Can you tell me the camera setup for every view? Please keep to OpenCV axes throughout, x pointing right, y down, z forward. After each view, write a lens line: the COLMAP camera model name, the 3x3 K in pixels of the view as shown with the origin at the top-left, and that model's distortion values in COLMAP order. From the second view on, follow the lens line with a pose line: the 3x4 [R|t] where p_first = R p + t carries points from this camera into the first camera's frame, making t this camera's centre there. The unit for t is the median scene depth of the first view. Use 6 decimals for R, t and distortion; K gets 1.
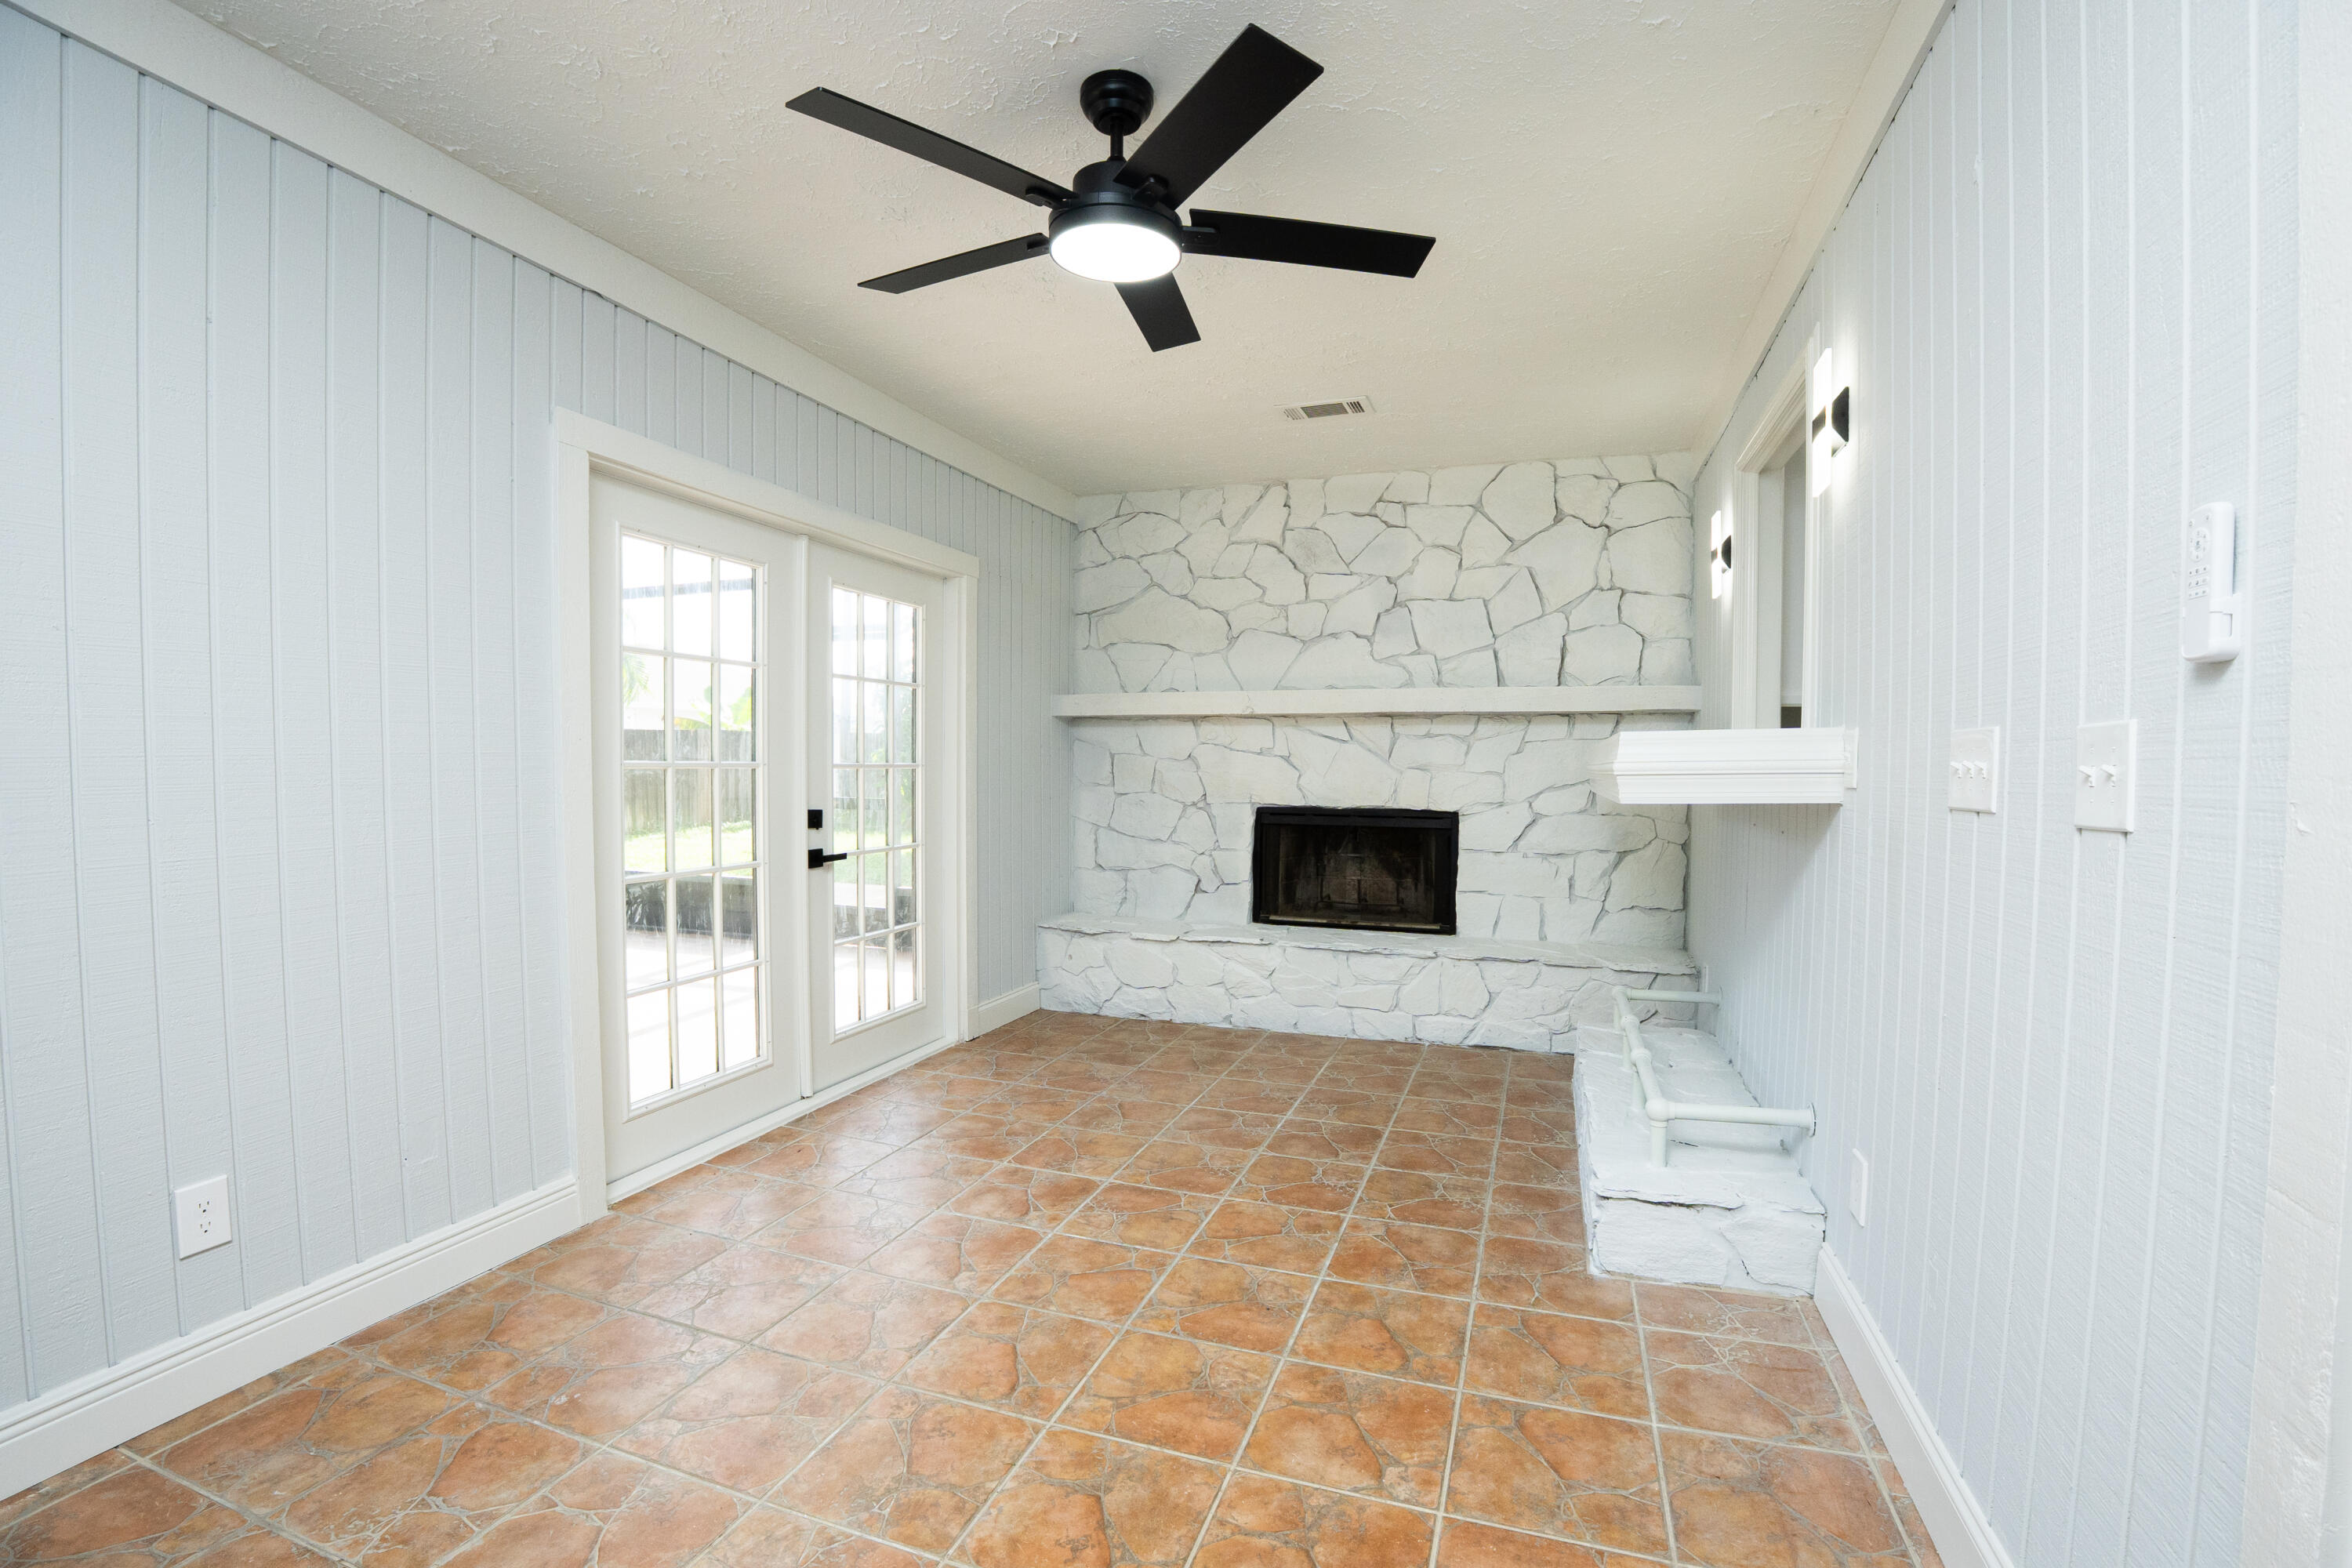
lens RADIAL K [[1018.6, 0, 1188.4], [0, 1018.6, 794.5], [0, 0, 1]] dist [-0.070847, 0.016340]
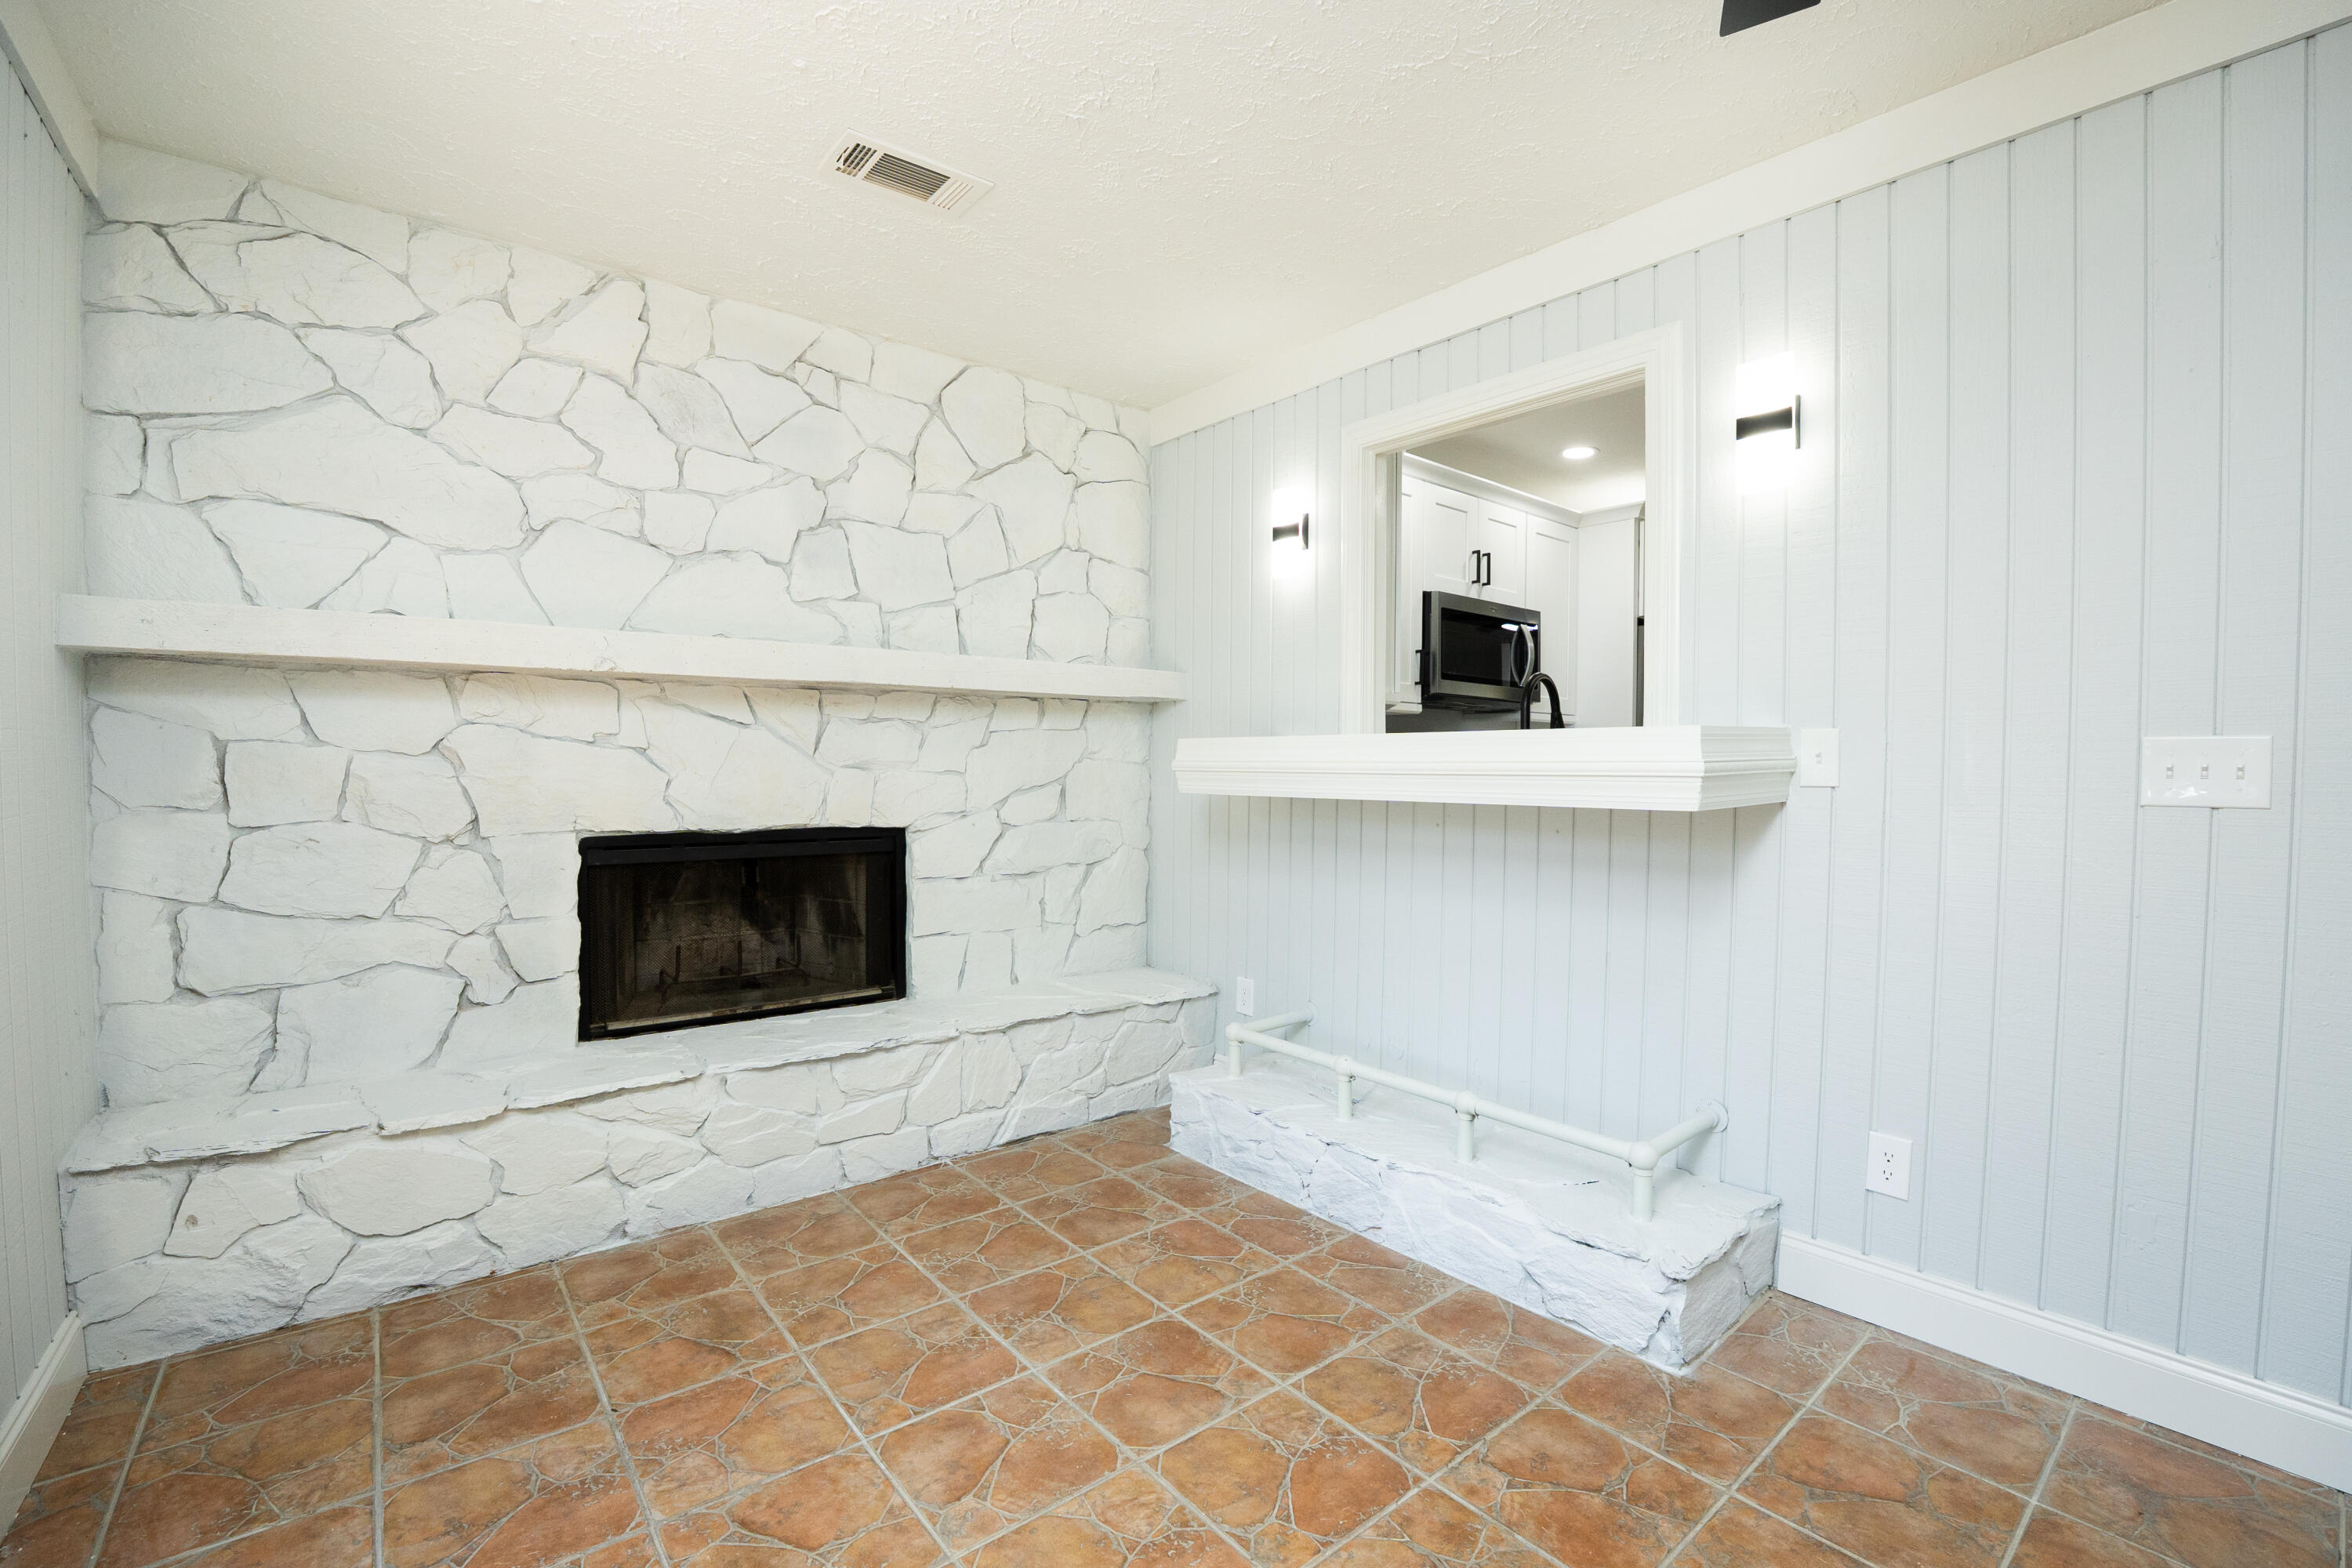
lens RADIAL K [[1018.6, 0, 1188.4], [0, 1018.6, 794.5], [0, 0, 1]] dist [-0.070847, 0.016340]
pose [[0.515401, -0.030128, 0.856419, -0.261437], [0.024341, 0.999493, 0.020513, -0.016683], [-0.856603, 0.010273, 0.515873, 0.485141]]
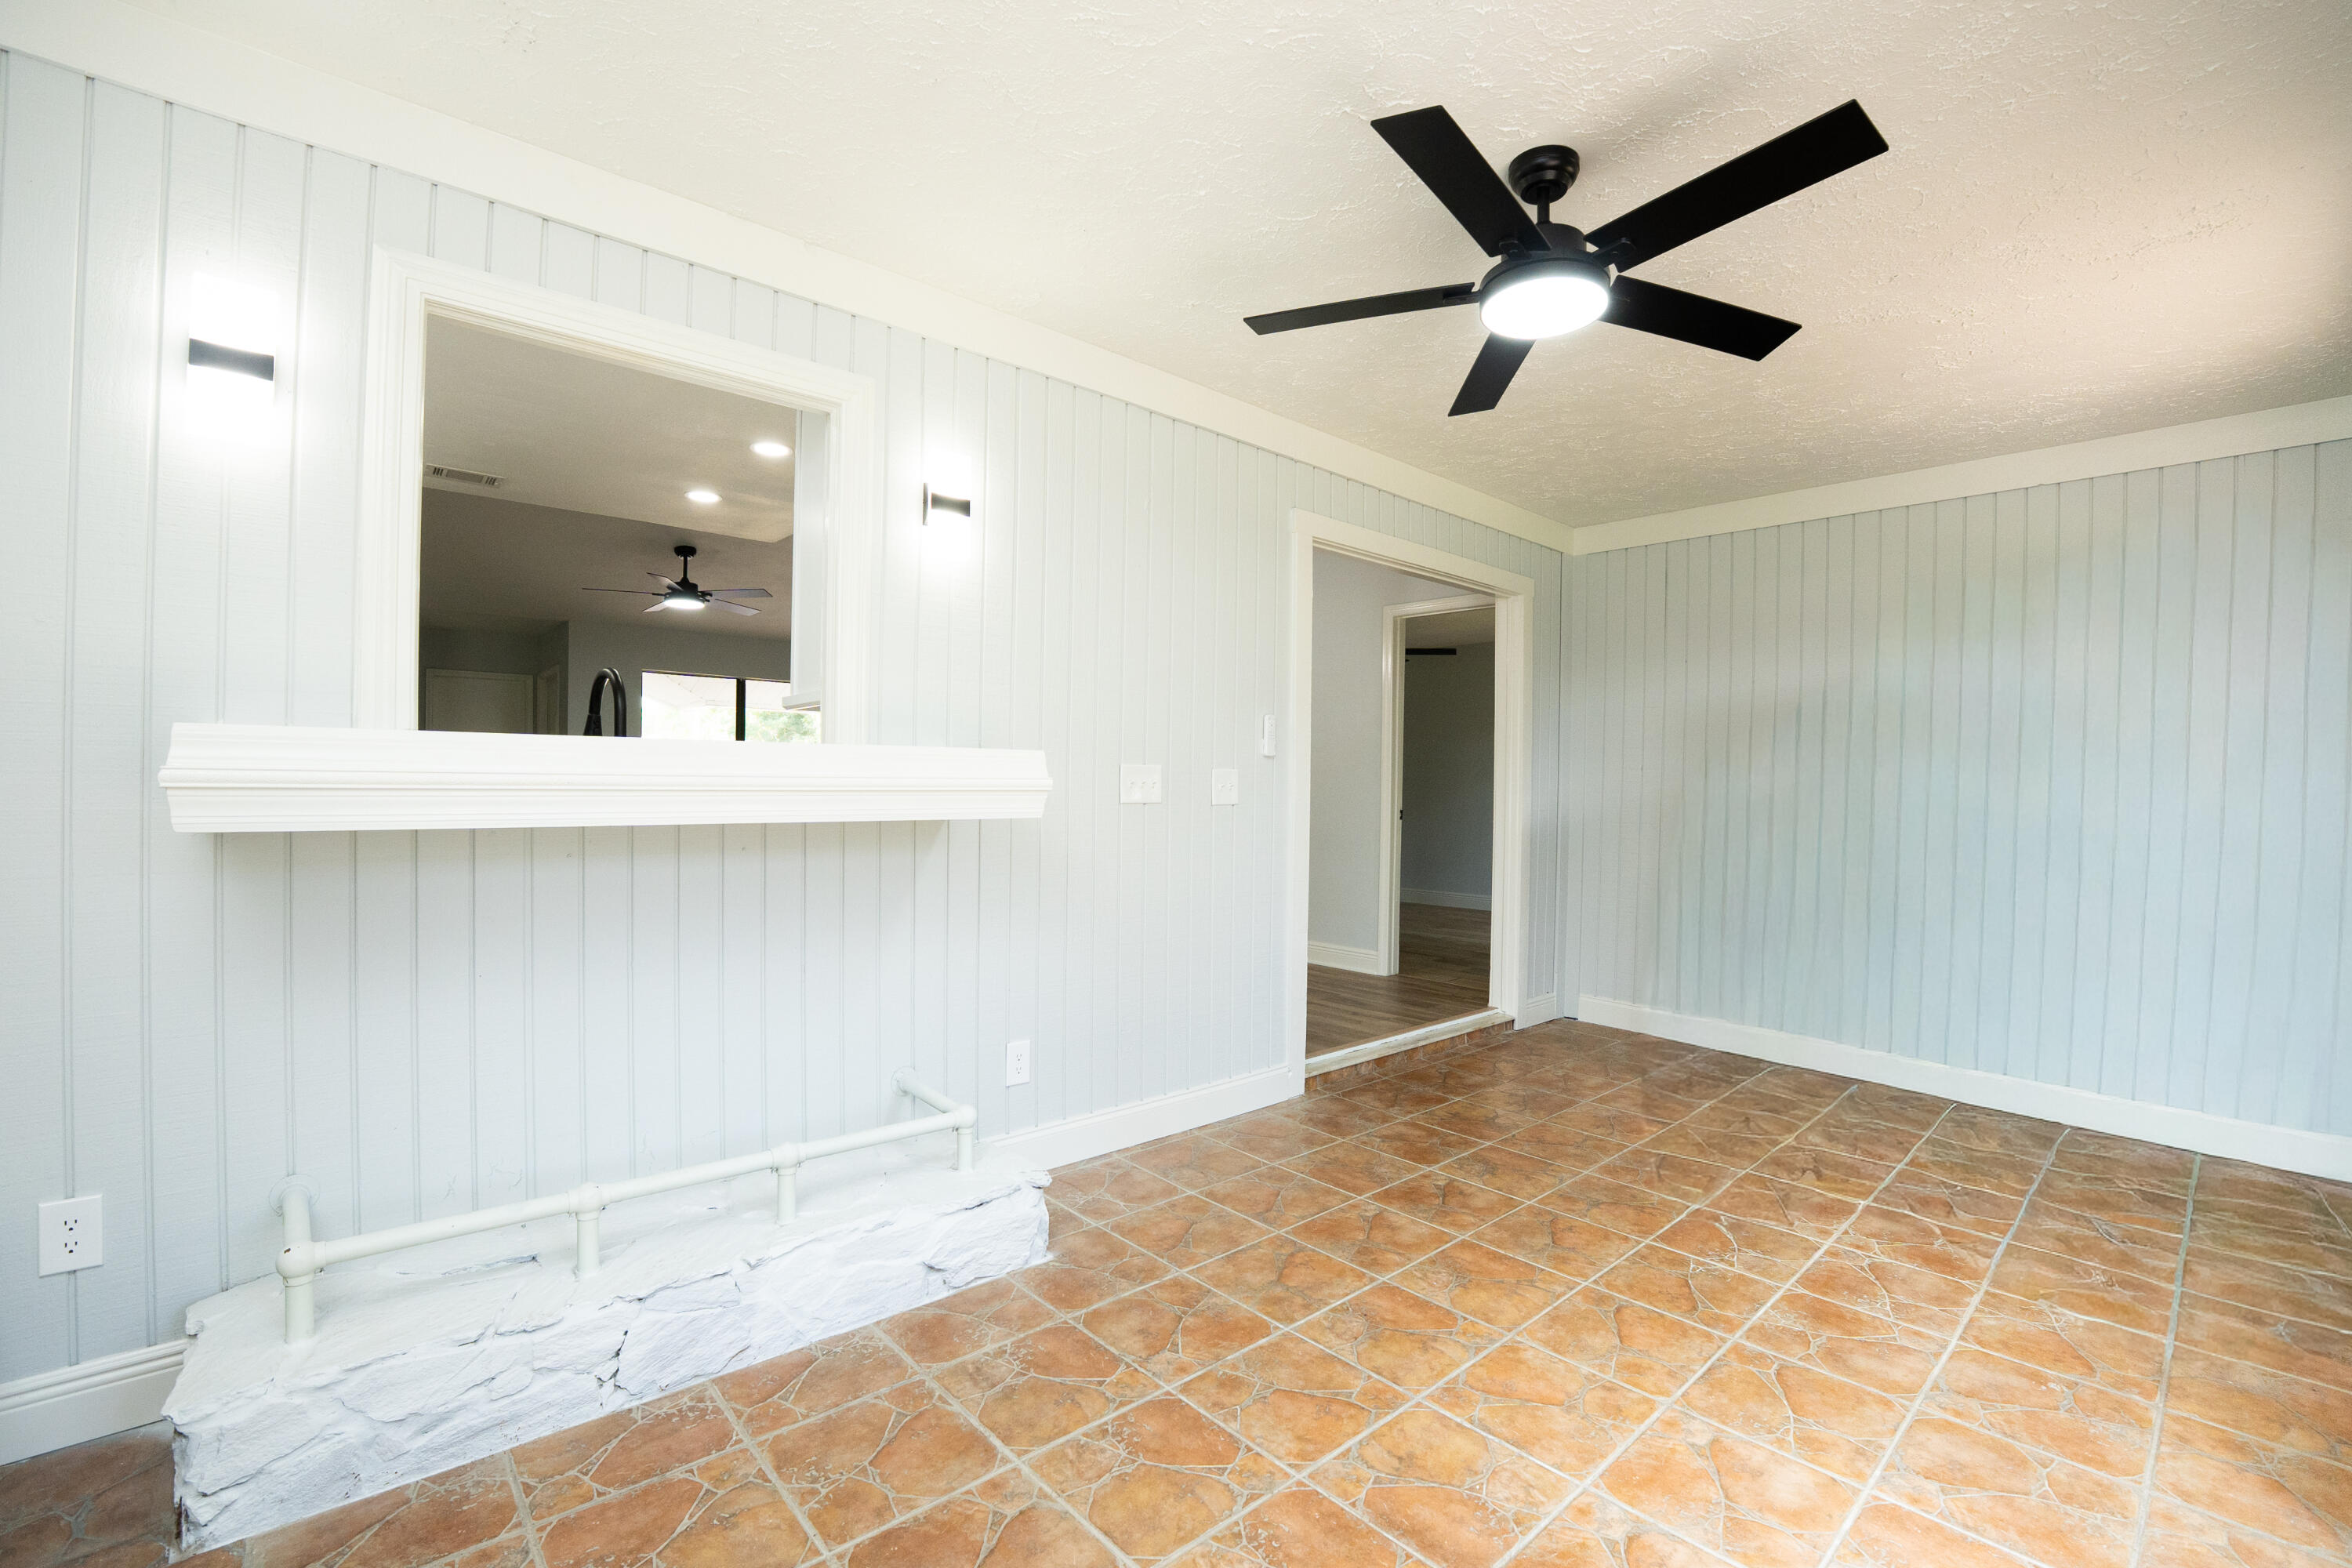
lens RADIAL K [[1018.6, 0, 1188.4], [0, 1018.6, 794.5], [0, 0, 1]] dist [-0.070847, 0.016340]
pose [[-0.878907, -0.023442, 0.476417, -0.118069], [-0.004442, 0.999151, 0.040969, -0.032005], [-0.476973, 0.033892, -0.878264, 0.978873]]
